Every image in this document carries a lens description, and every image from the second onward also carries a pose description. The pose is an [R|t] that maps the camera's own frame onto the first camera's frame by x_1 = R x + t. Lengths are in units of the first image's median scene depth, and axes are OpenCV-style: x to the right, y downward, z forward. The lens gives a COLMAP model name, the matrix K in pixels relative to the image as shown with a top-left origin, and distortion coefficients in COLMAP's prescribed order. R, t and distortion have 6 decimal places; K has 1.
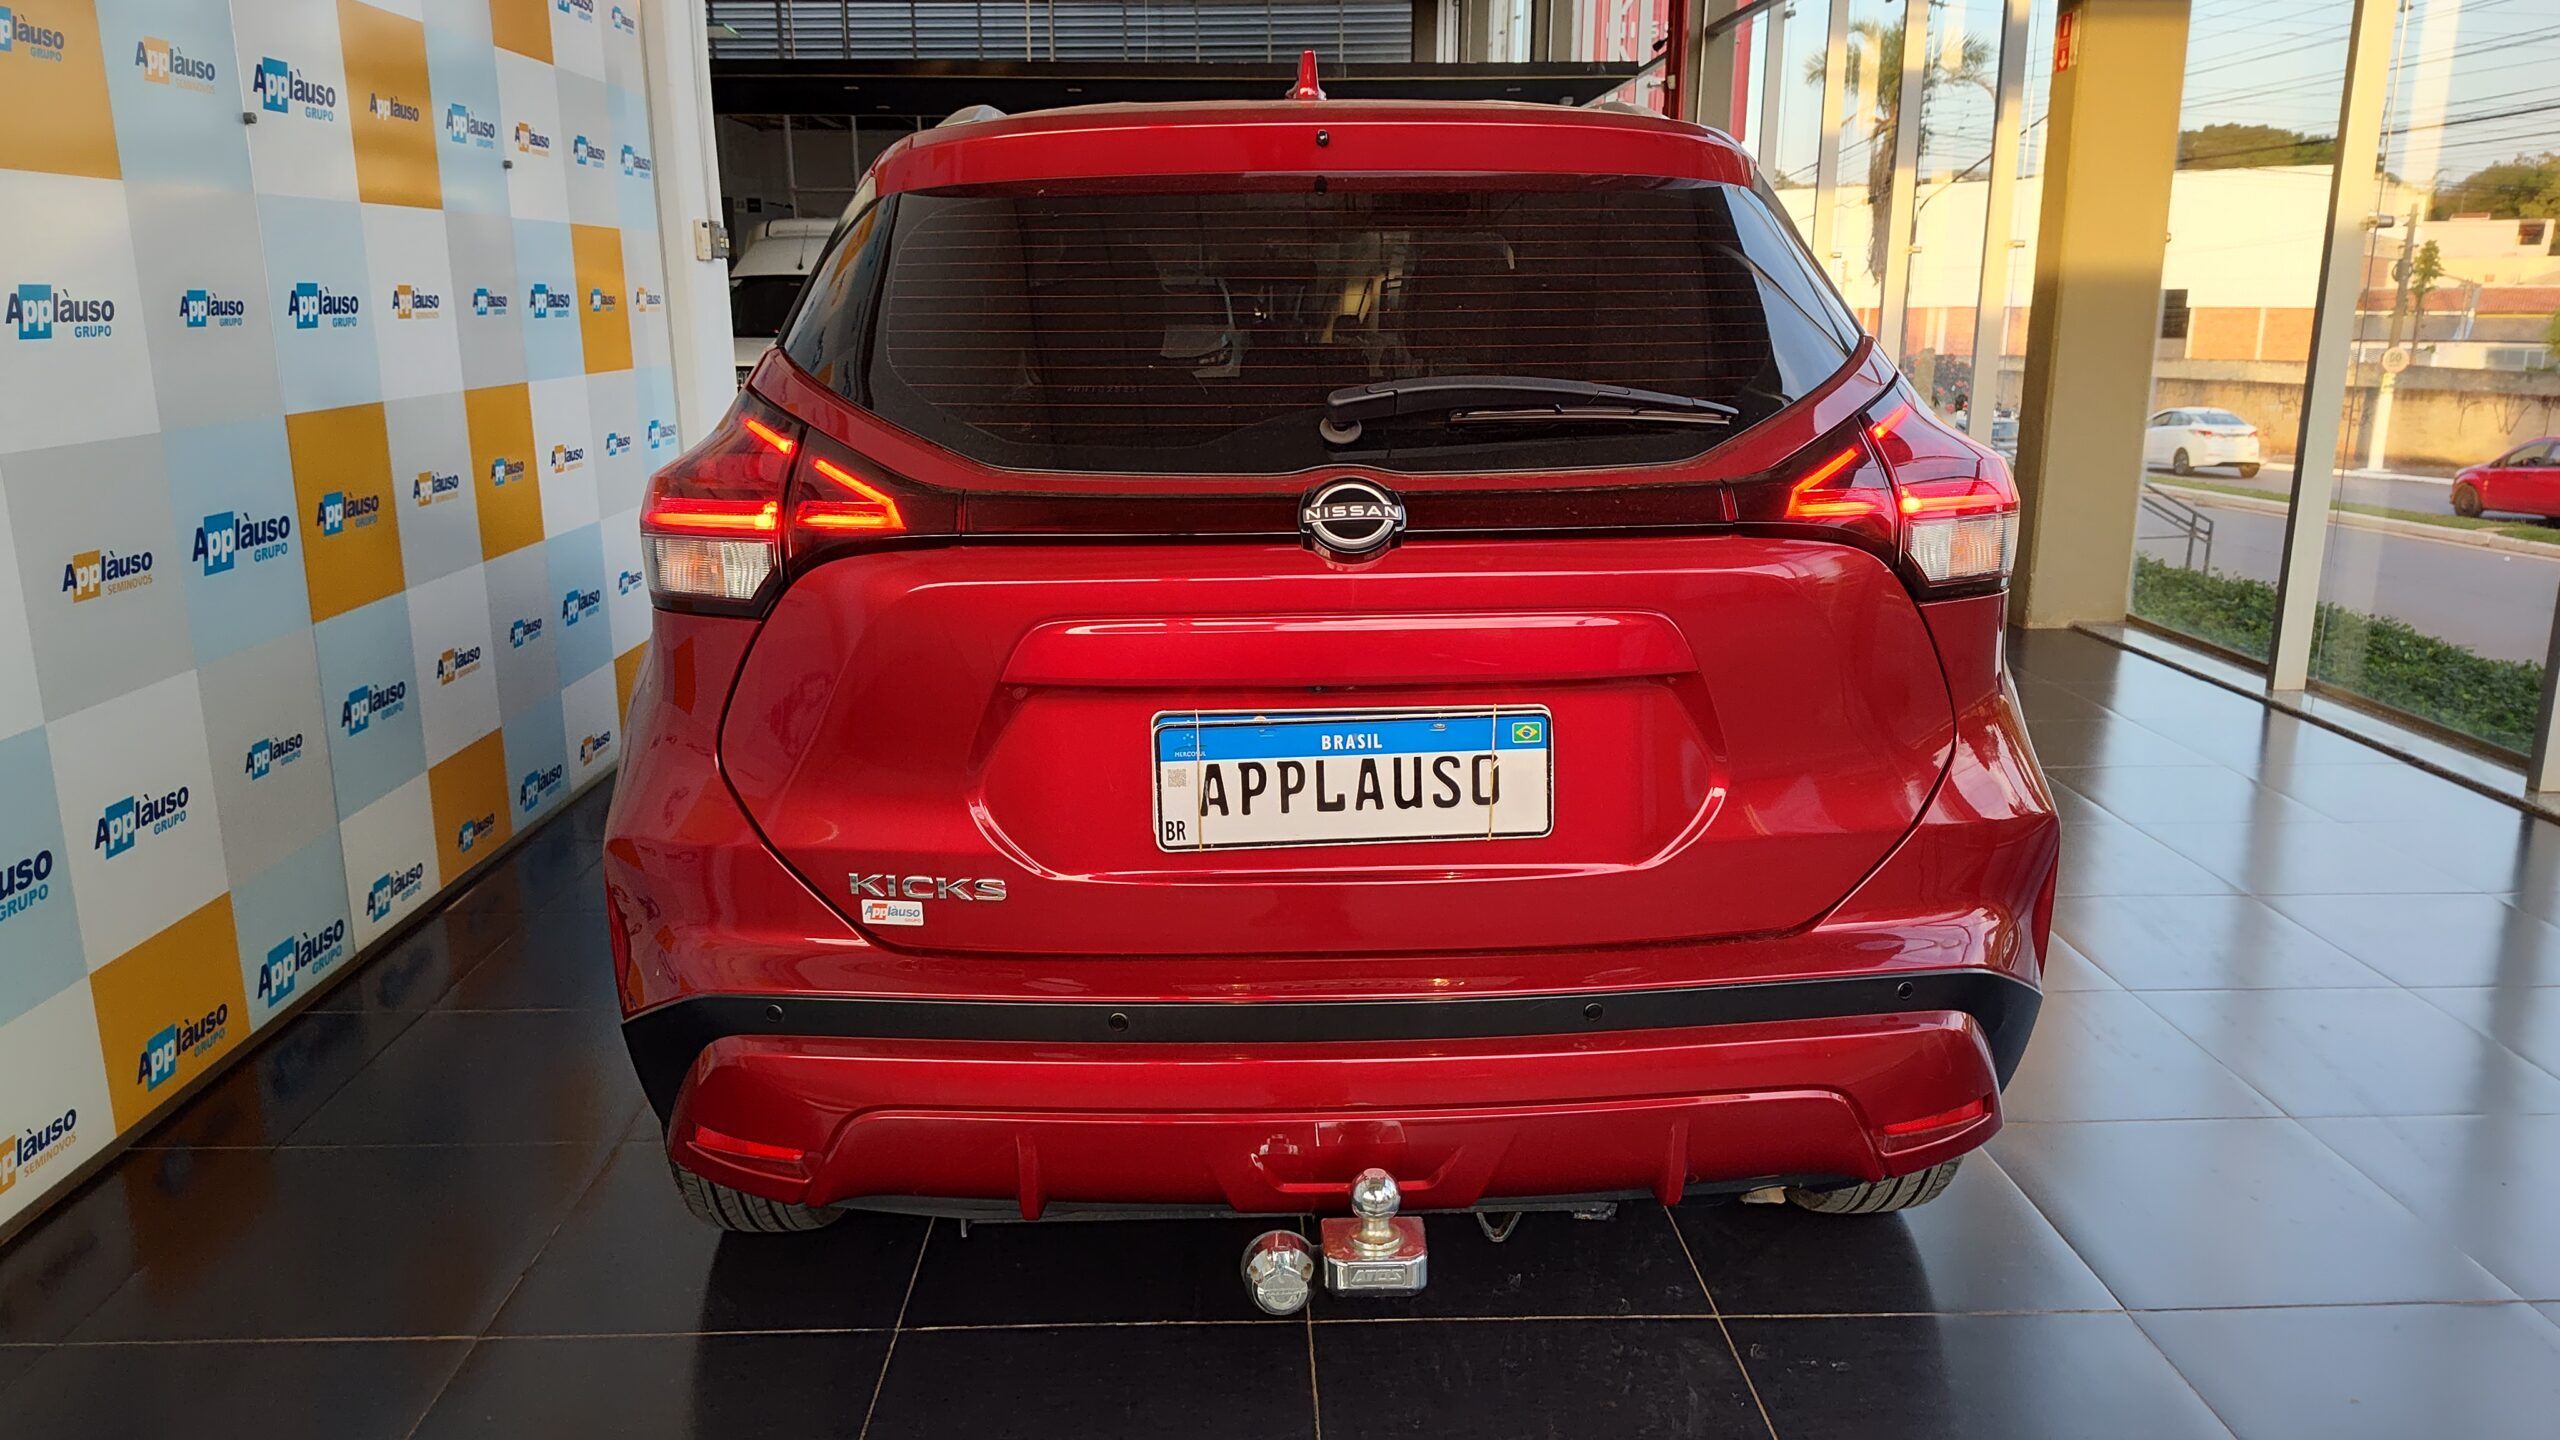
lens RADIAL K [[1766.4, 0, 1287.1], [0, 1766.4, 715.5], [0, 0, 1]] dist [0.031416, -0.036437]
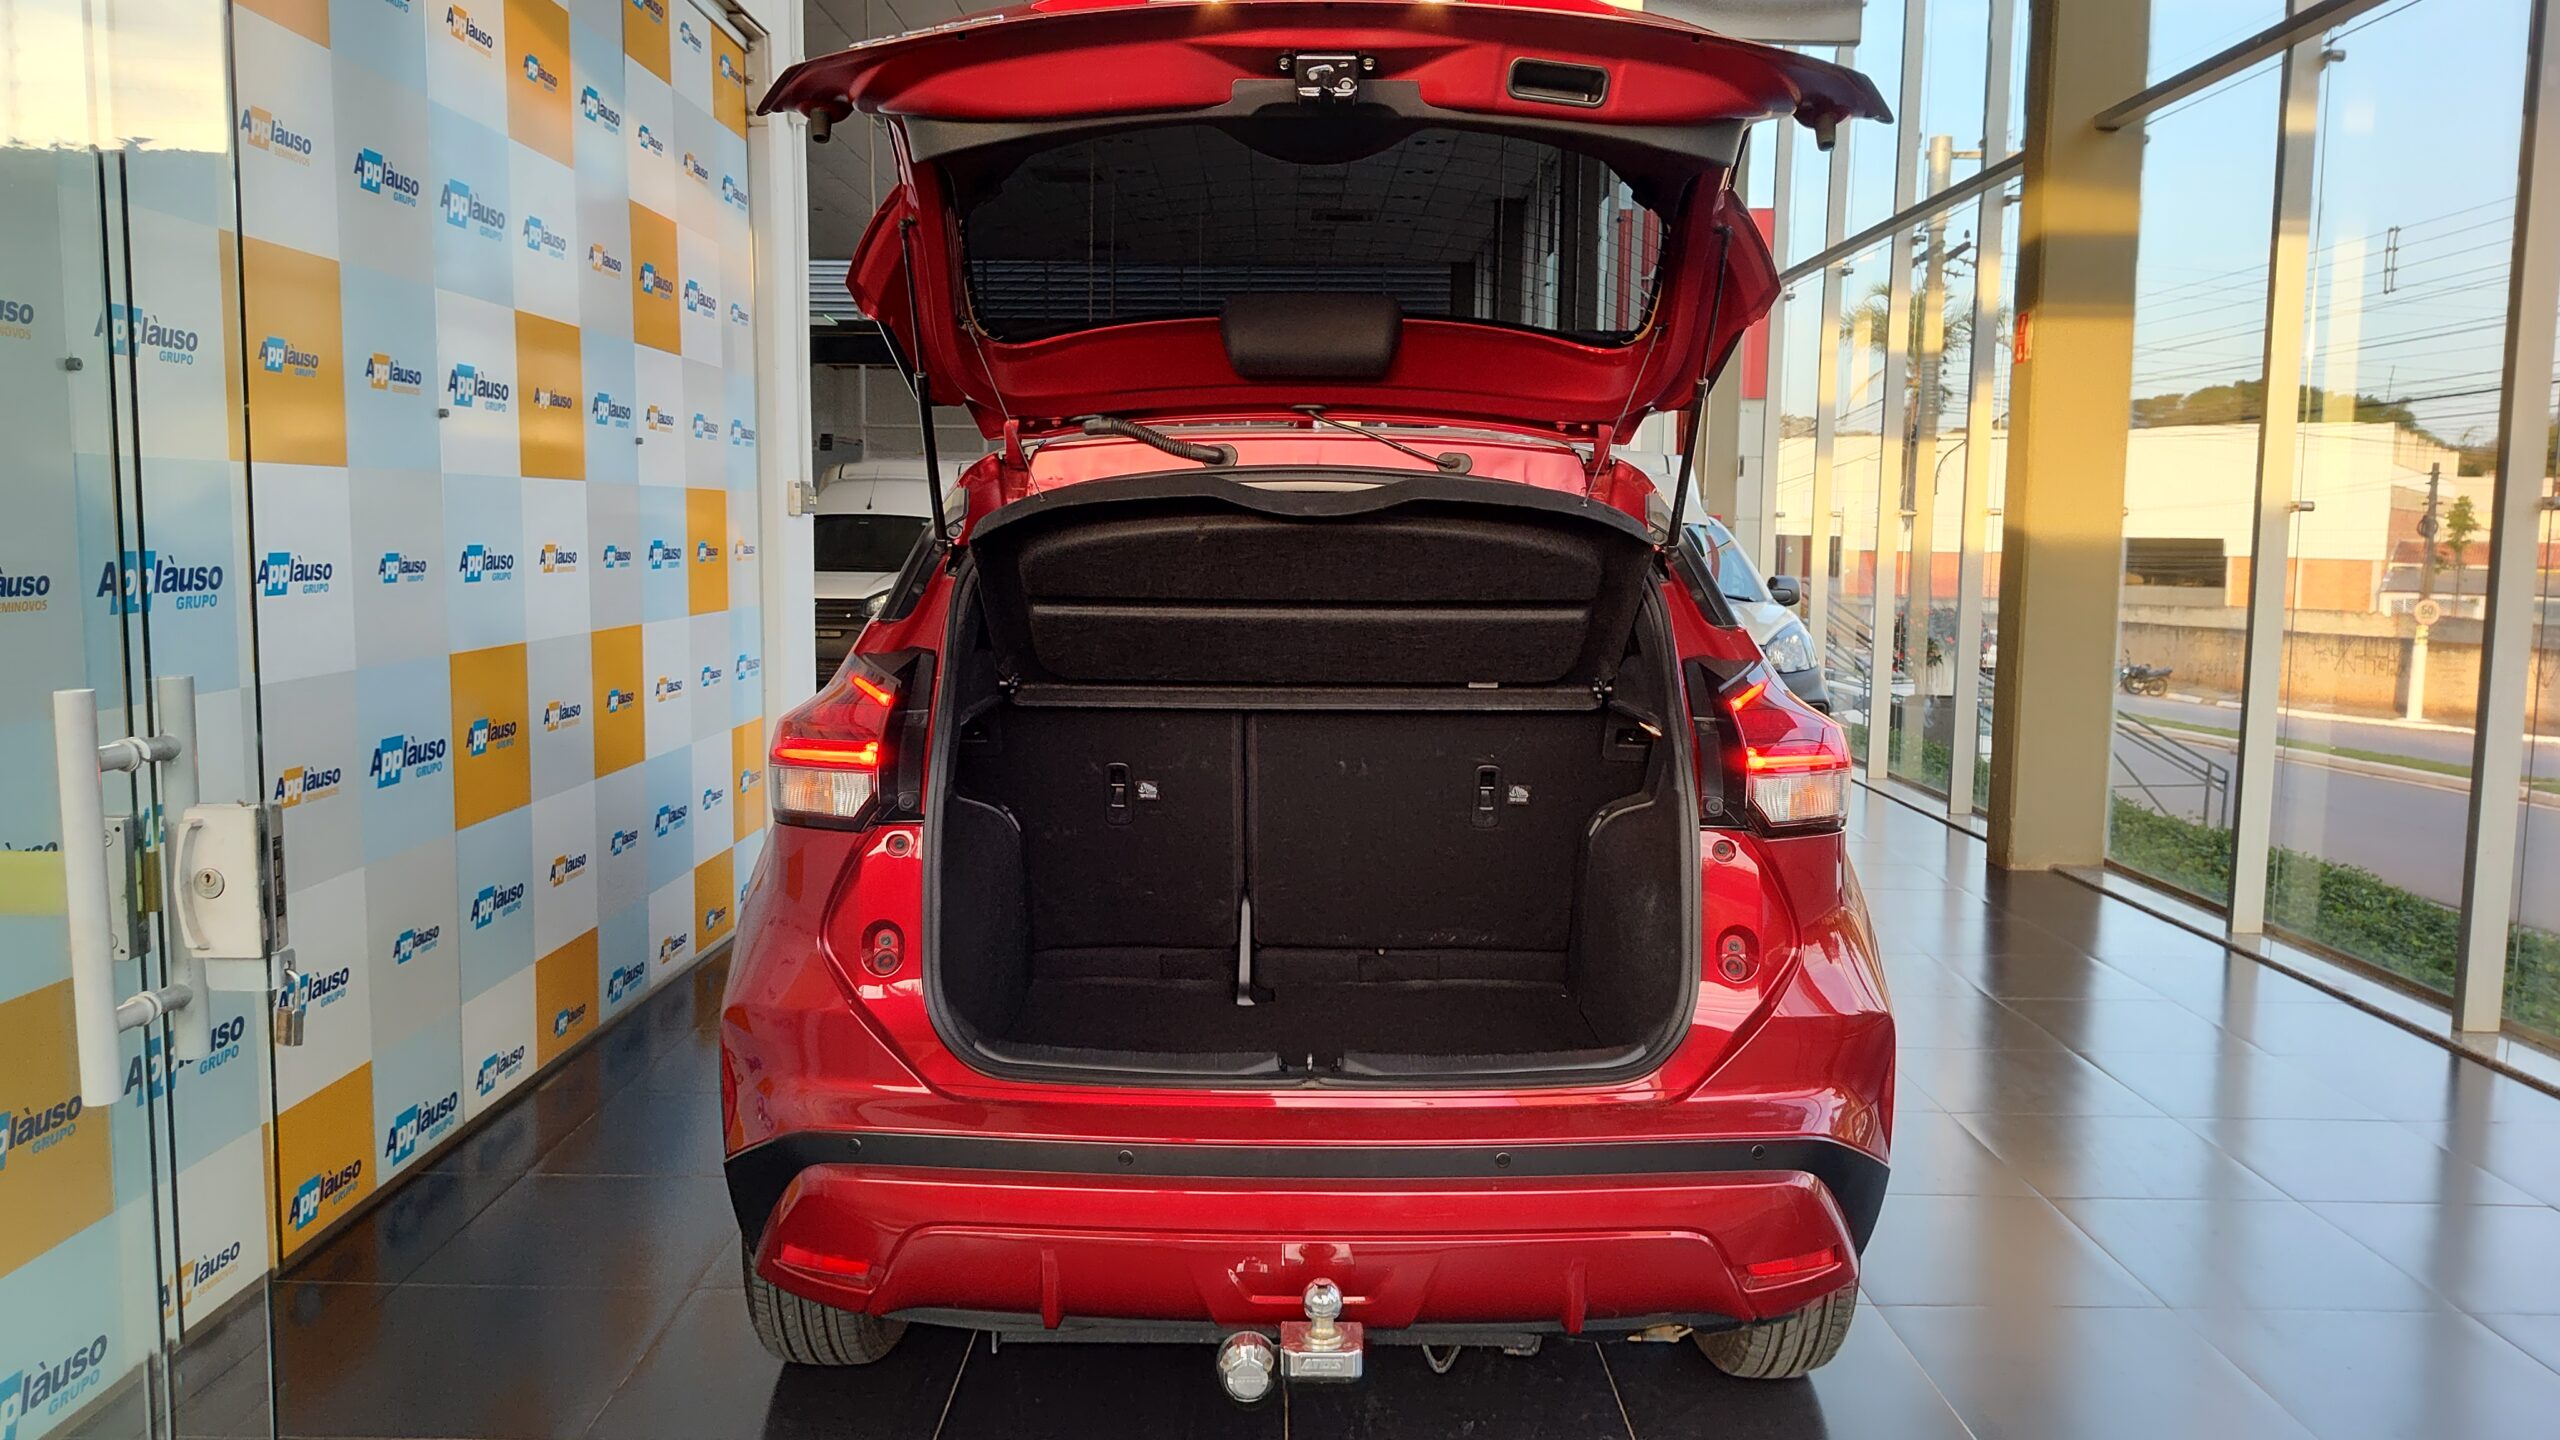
lens RADIAL K [[1766.4, 0, 1275.6], [0, 1766.4, 701.2], [0, 0, 1]] dist [0.031416, -0.036437]
pose [[0.999369, 0.018582, -0.030269, 0.023491], [-0.022519, 0.990532, -0.135420, 0.010131], [0.027466, 0.136016, 0.990326, -0.156483]]
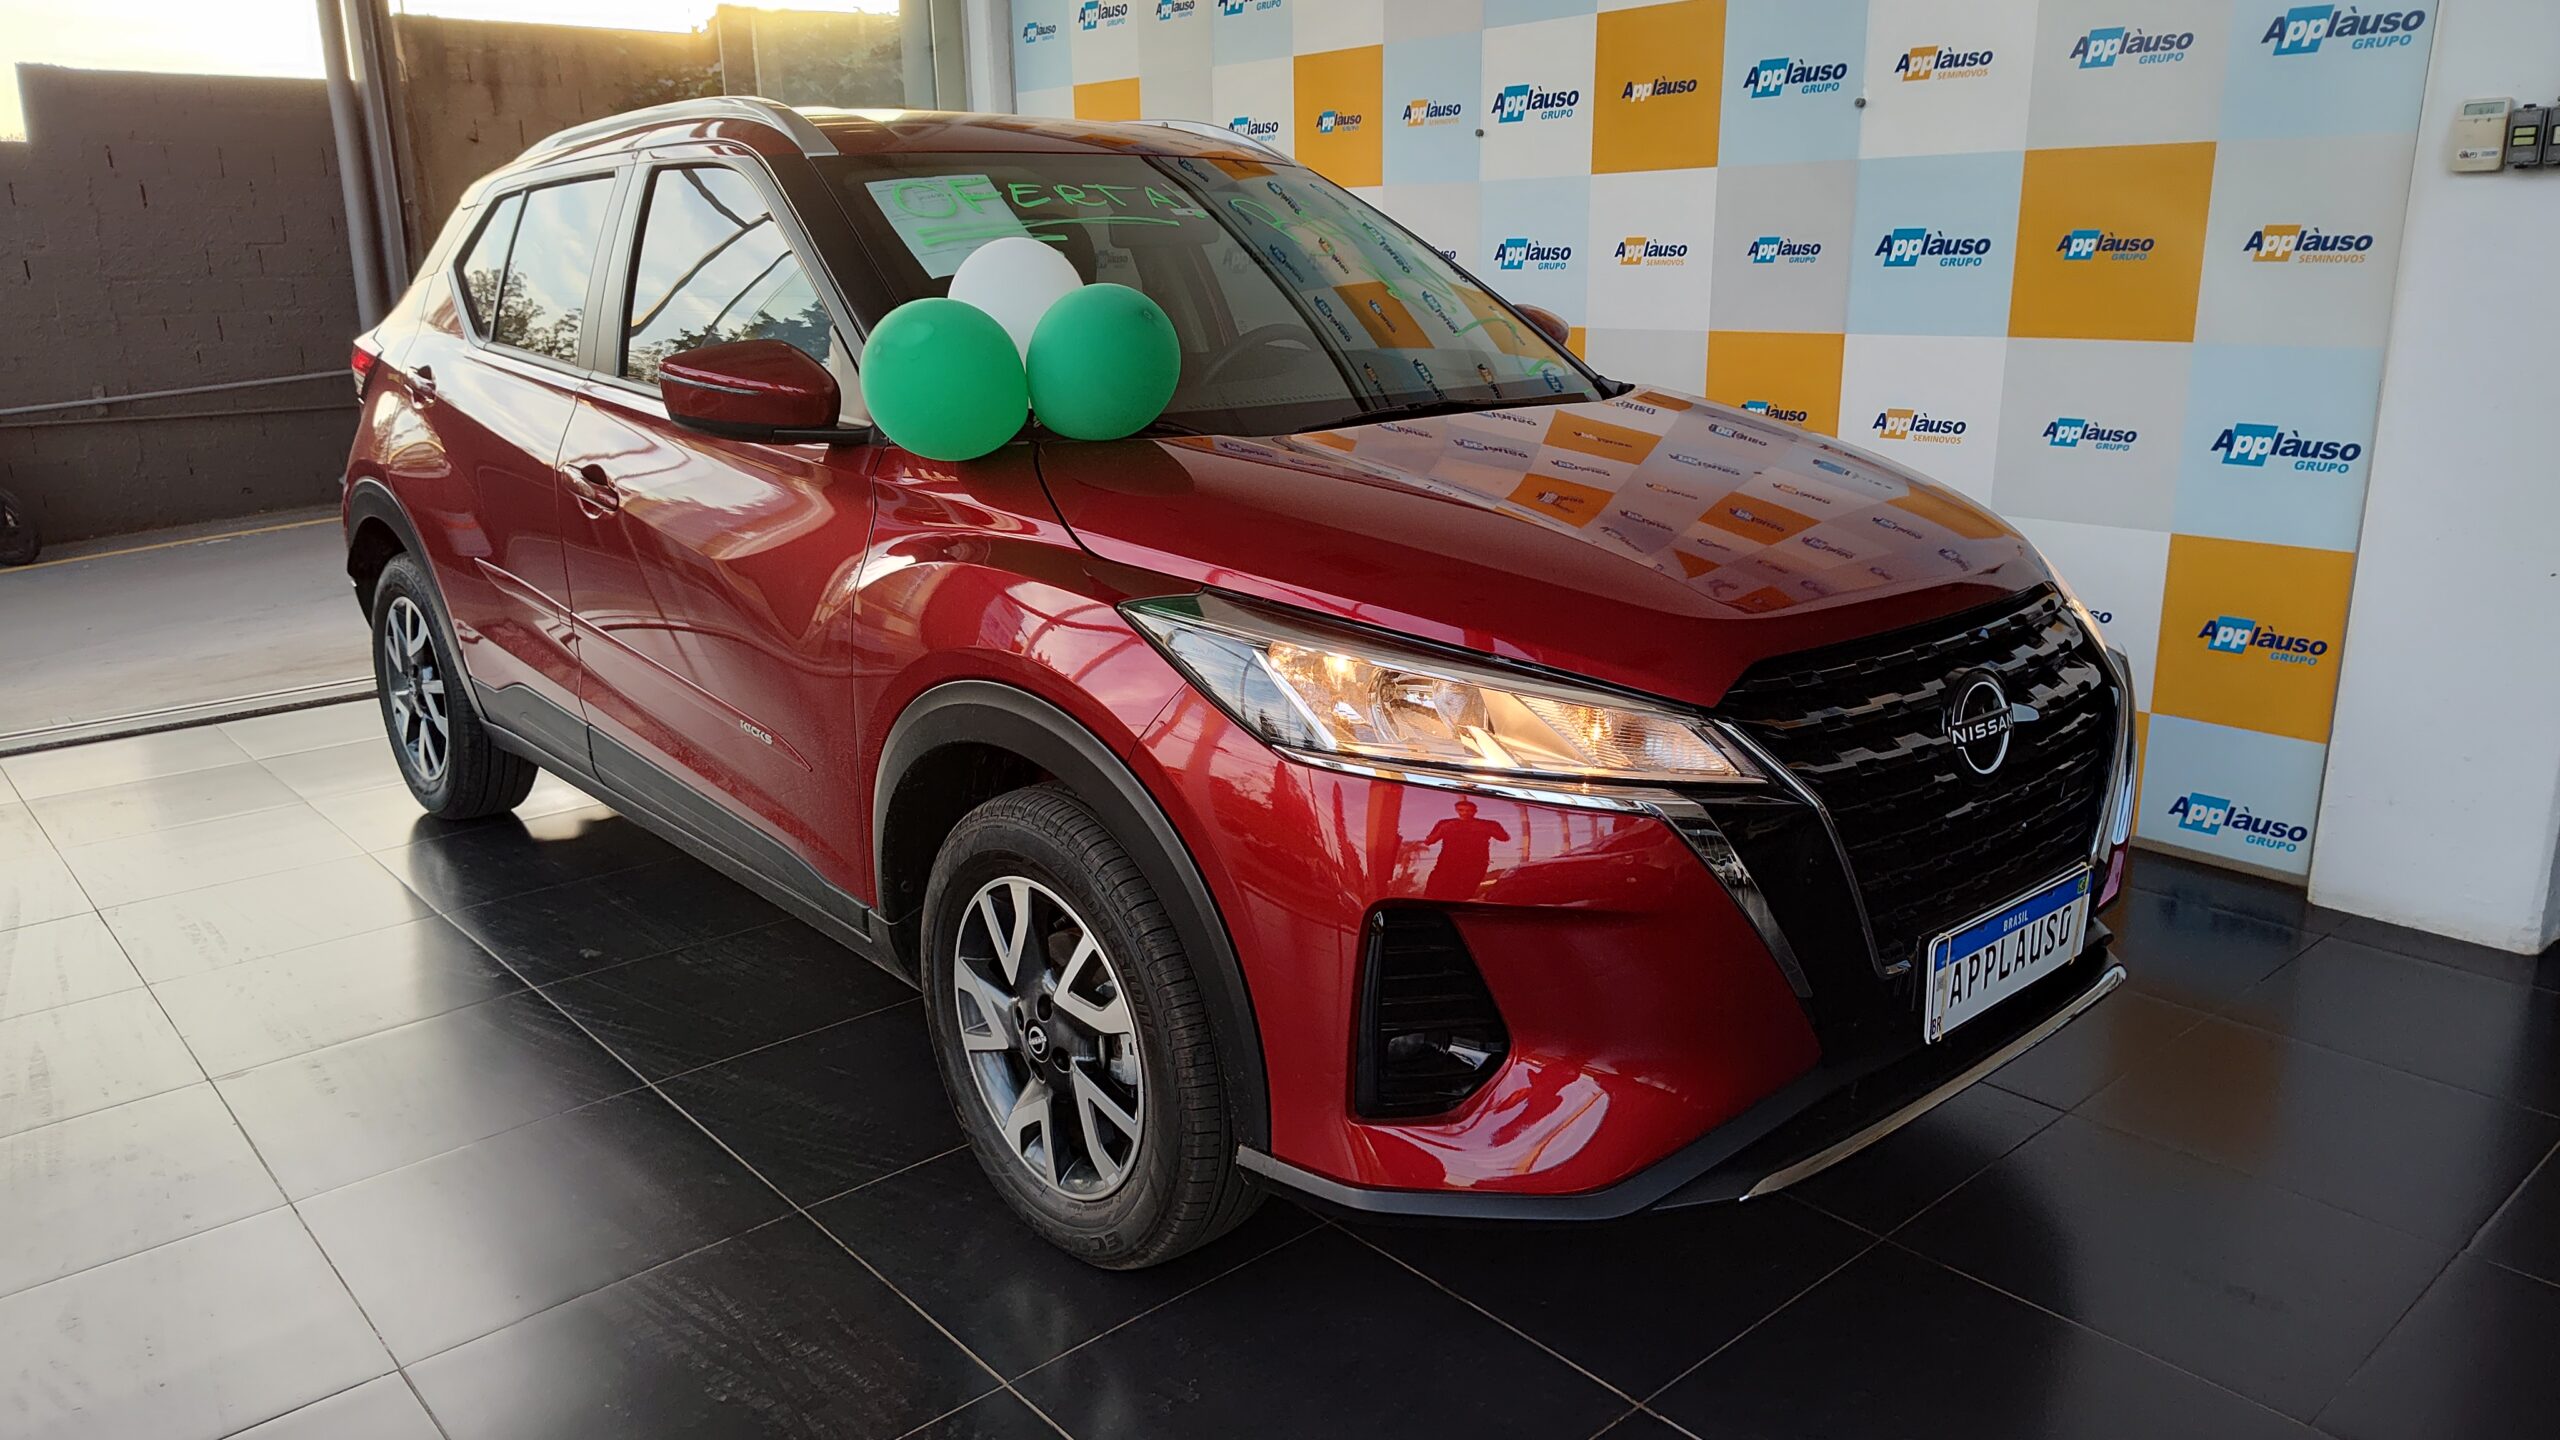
lens RADIAL K [[1766.4, 0, 1278.9], [0, 1766.4, 719.3], [0, 0, 1]] dist [0.031416, -0.036437]
pose [[-0.781732, 0.186348, -0.595122, 0.573799], [-0.120194, 0.891394, 0.437002, -0.531214], [0.611922, 0.413148, -0.674433, 2.138492]]
